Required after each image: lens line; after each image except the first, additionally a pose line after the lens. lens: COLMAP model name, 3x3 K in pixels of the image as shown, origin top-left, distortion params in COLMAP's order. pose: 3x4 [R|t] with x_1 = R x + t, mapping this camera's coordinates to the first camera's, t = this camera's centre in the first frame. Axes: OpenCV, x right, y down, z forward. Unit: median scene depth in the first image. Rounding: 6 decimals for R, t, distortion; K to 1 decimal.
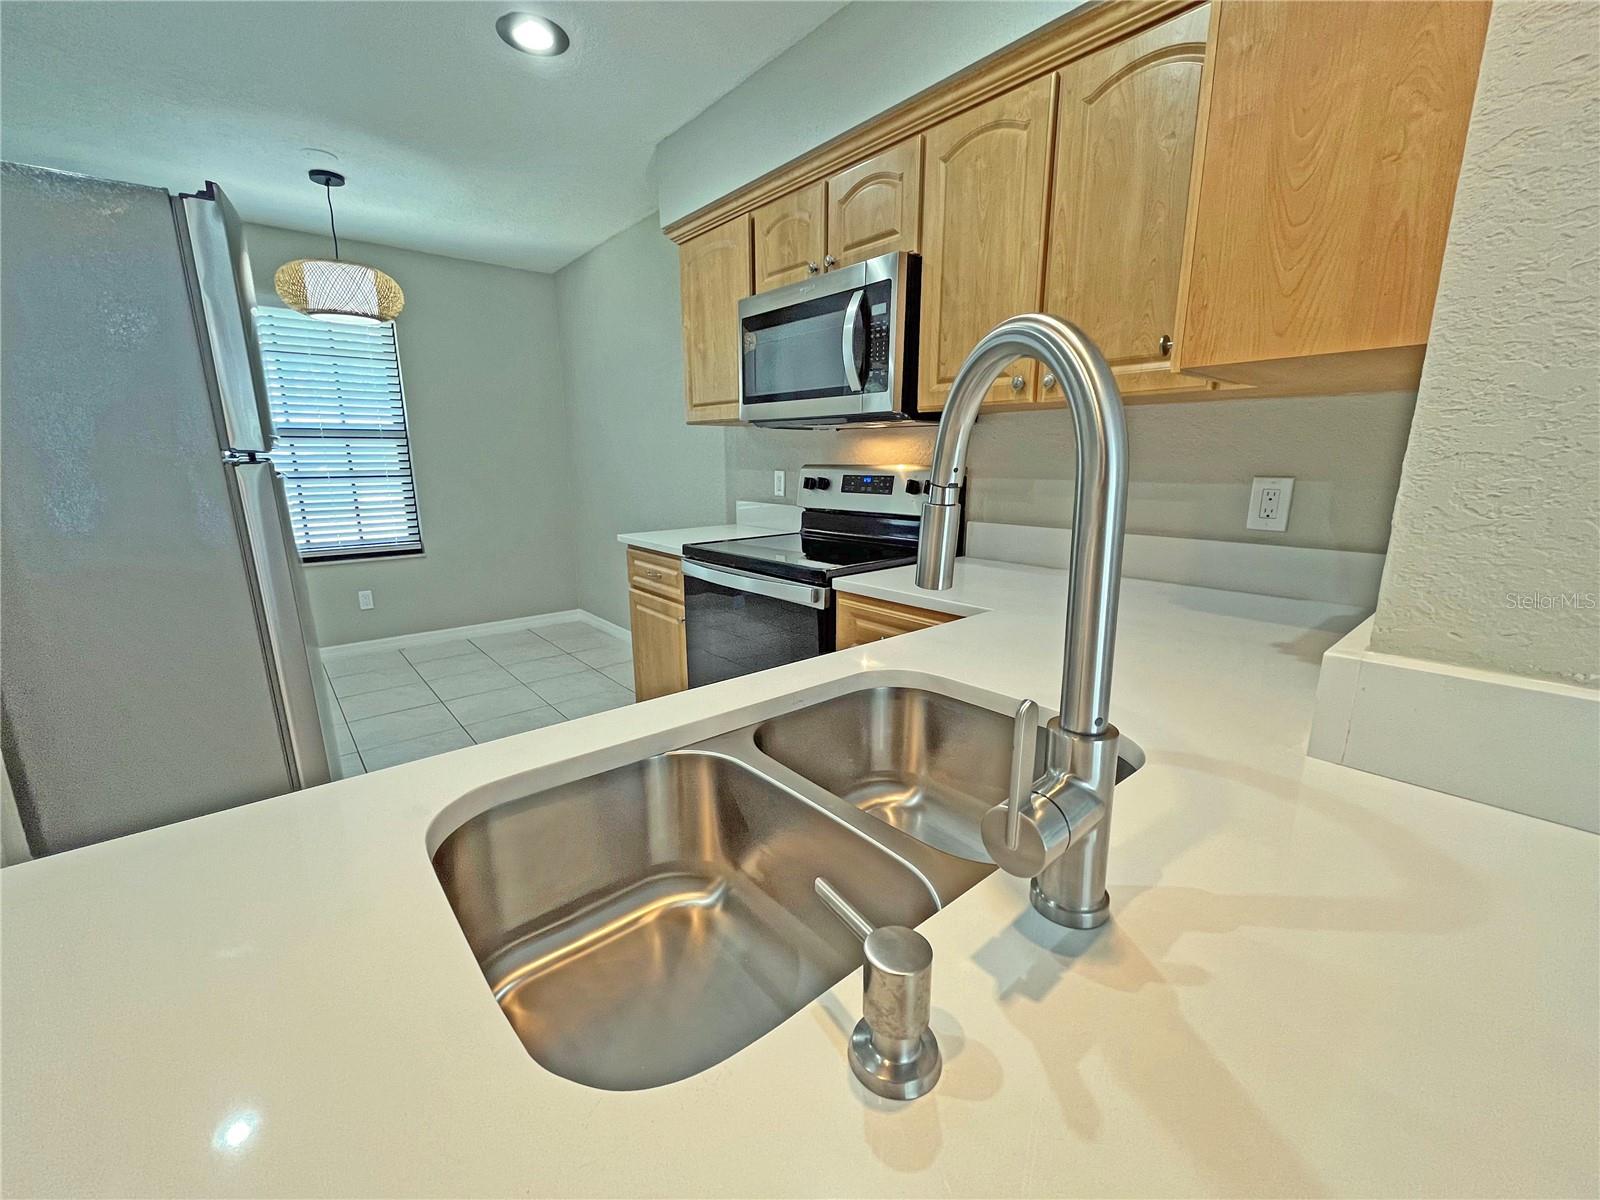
lens RADIAL K [[645.9, 0, 798.3], [0, 645.9, 599.3], [0, 0, 1]] dist [-0.001235, -0.000103]
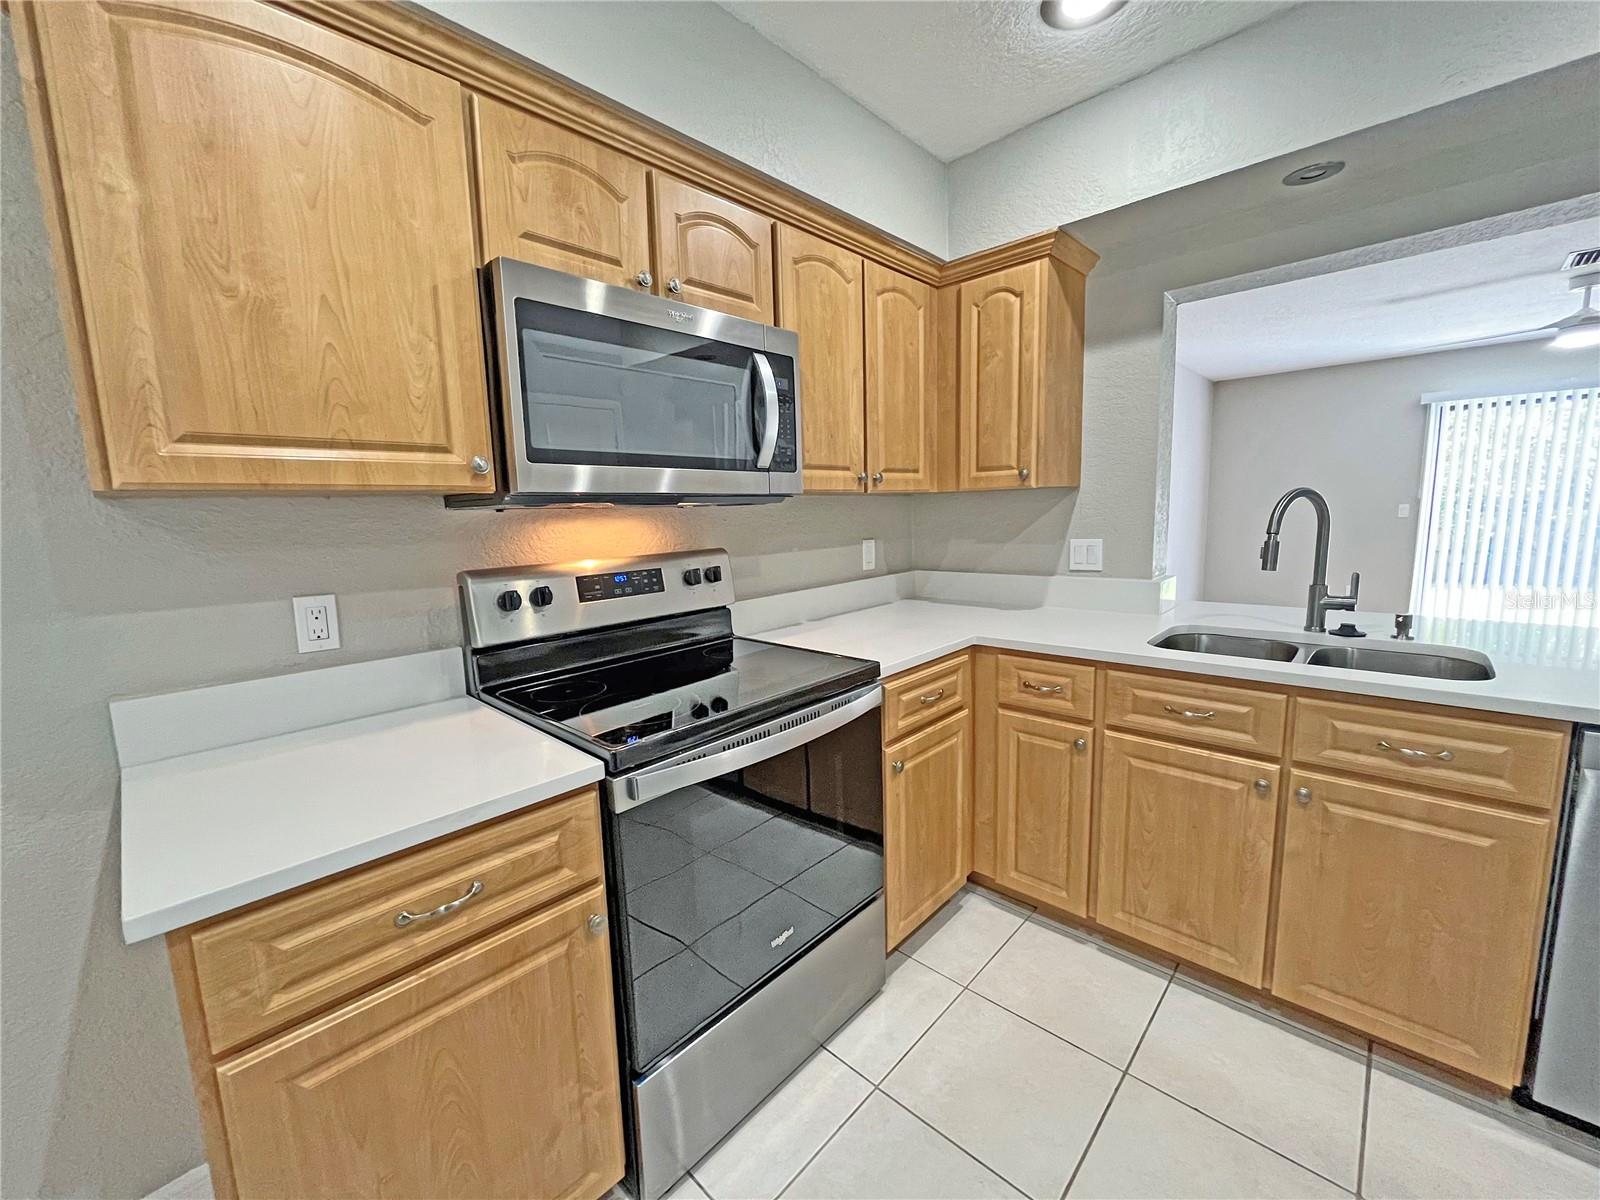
lens RADIAL K [[642.9, 0, 798.7], [0, 642.9, 601.7], [0, 0, 1]] dist [-0.002585, -0.000168]
pose [[-0.108904, -0.137879, 0.984444, -0.777032], [0.245069, 0.956042, 0.161012, -0.281033], [-0.963370, 0.258791, -0.070327, 1.068804]]
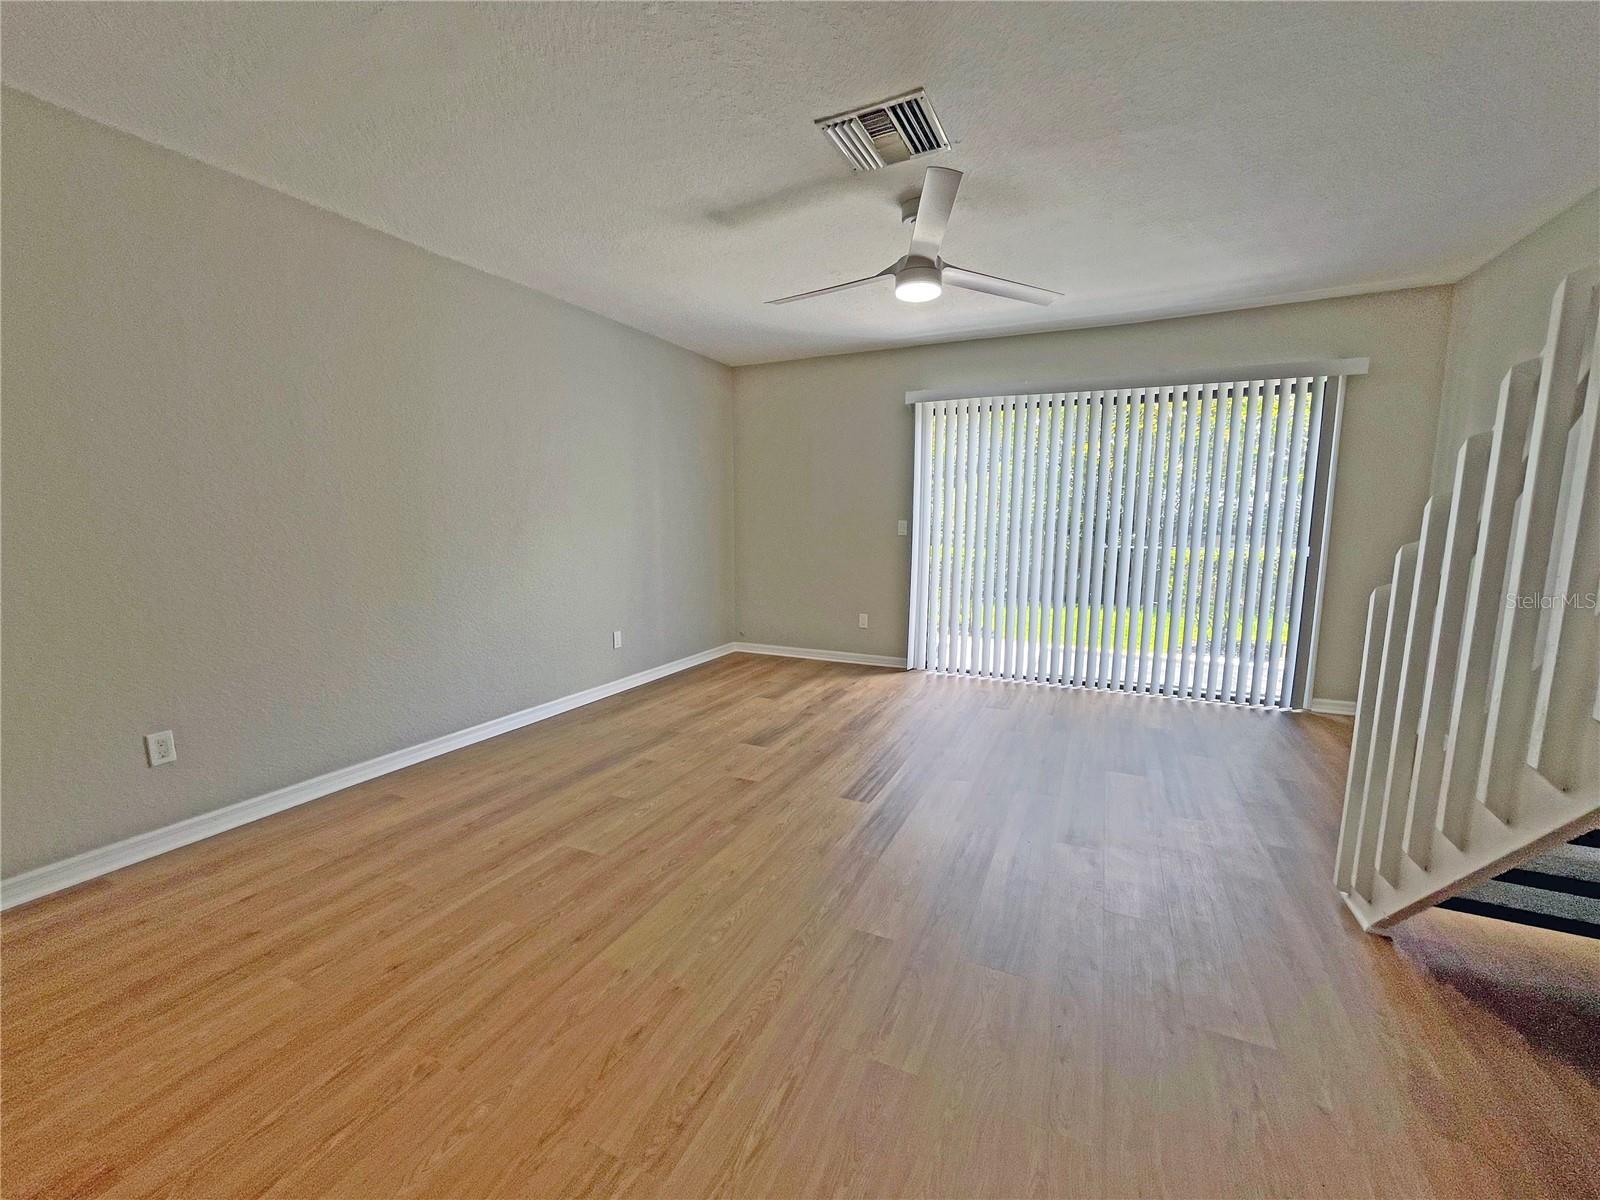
lens RADIAL K [[639.3, 0, 799.2], [0, 639.3, 605.2], [0, 0, 1]] dist [-0.001523, 0.000094]
pose [[-0.410914, -0.121953, 0.903480, -0.288753], [0.195189, 0.956264, 0.217852, 0.145348], [-0.890534, 0.265868, -0.369139, -0.572665]]
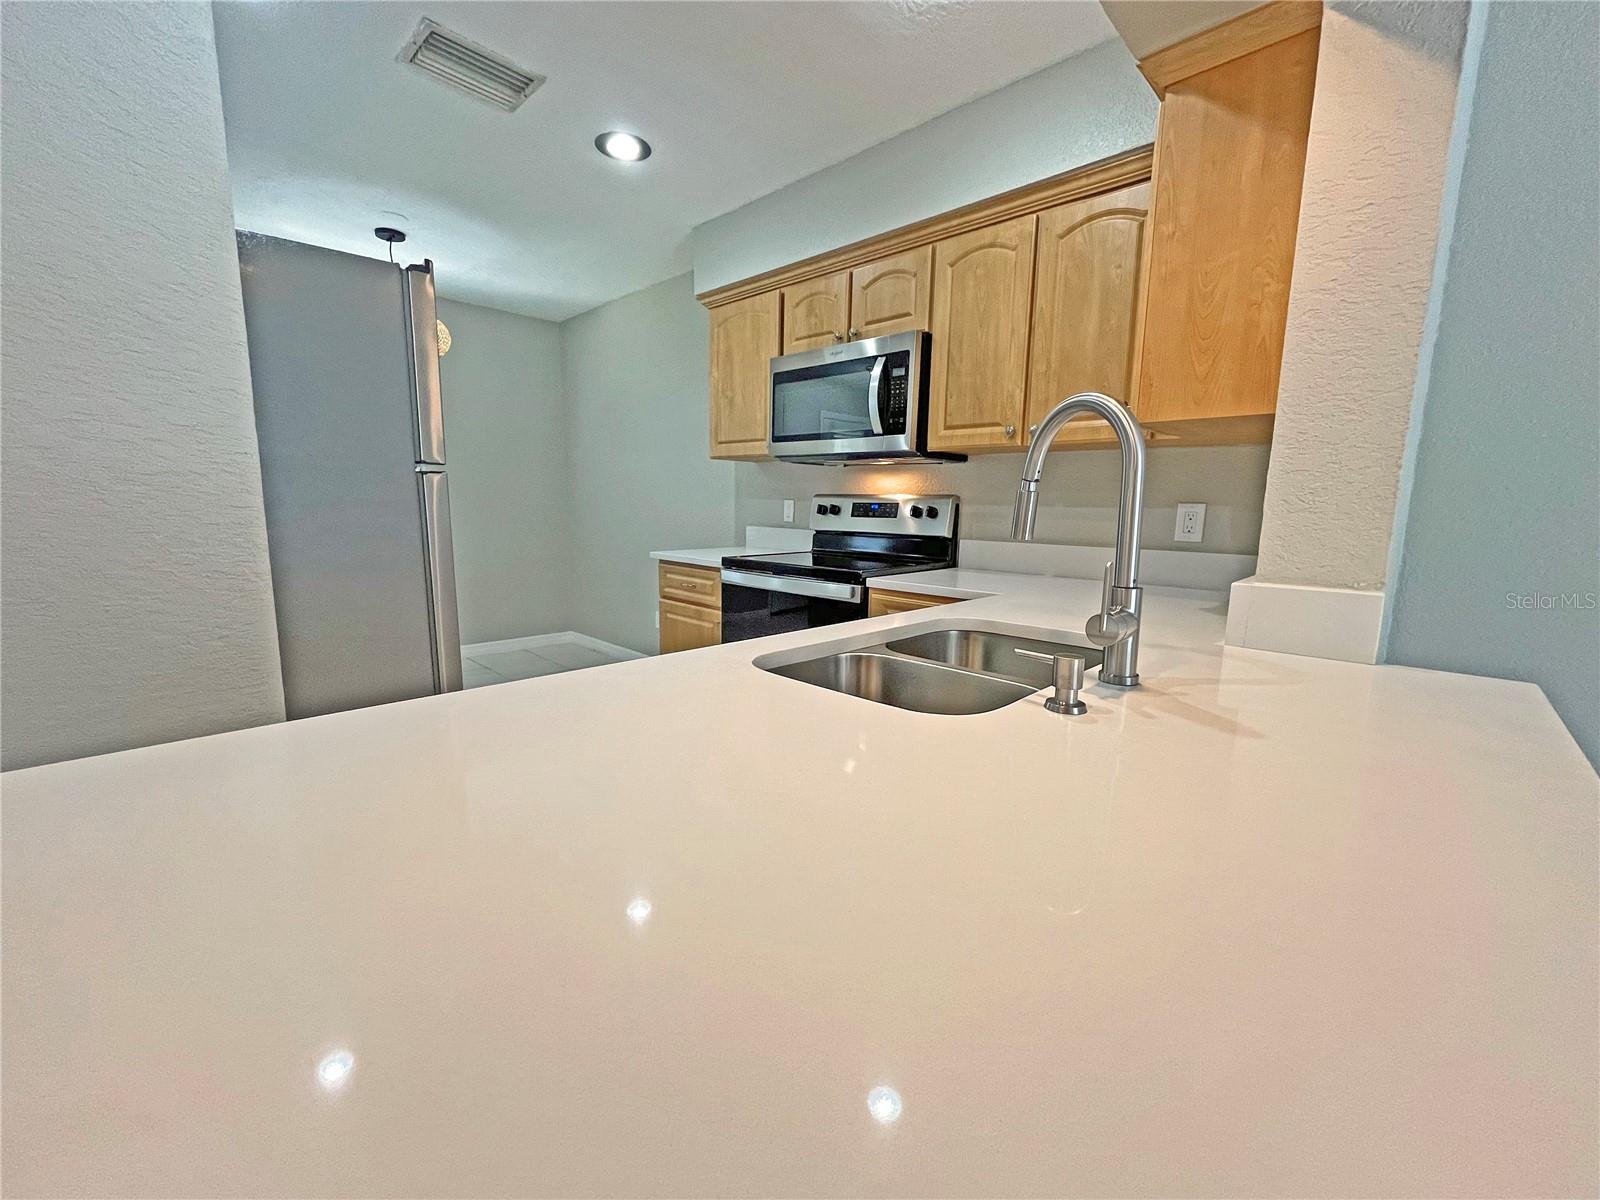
lens RADIAL K [[645.9, 0, 798.3], [0, 645.9, 599.3], [0, 0, 1]] dist [-0.001235, -0.000103]
pose [[0.995509, 0.007284, 0.094384, -0.184576], [-0.000999, 0.997788, -0.066464, 0.086249], [-0.094659, 0.066071, 0.993315, -0.222228]]
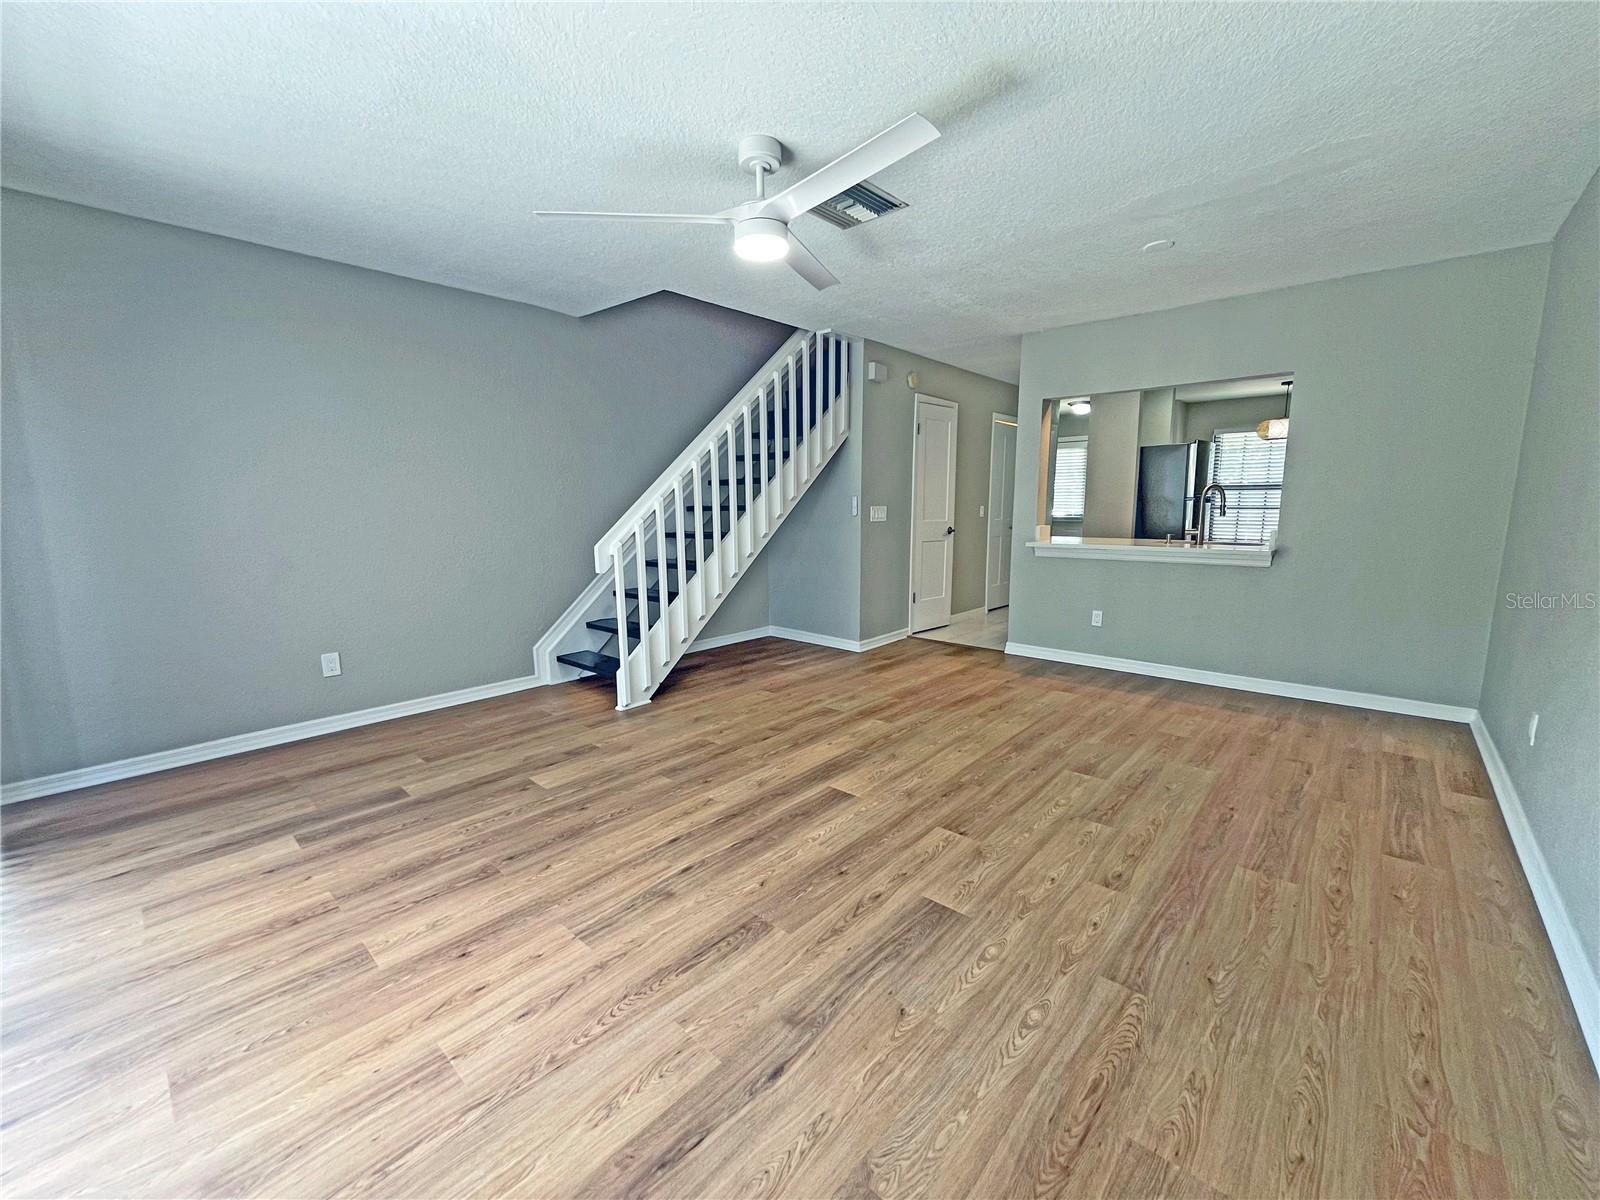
lens RADIAL K [[639.3, 0, 799.2], [0, 639.3, 605.2], [0, 0, 1]] dist [-0.001523, 0.000094]
pose [[0.130986, 0.156638, -0.978932, 2.253040], [-0.205714, 0.970242, 0.127722, 0.334032], [0.969806, 0.184650, 0.159310, -1.502020]]
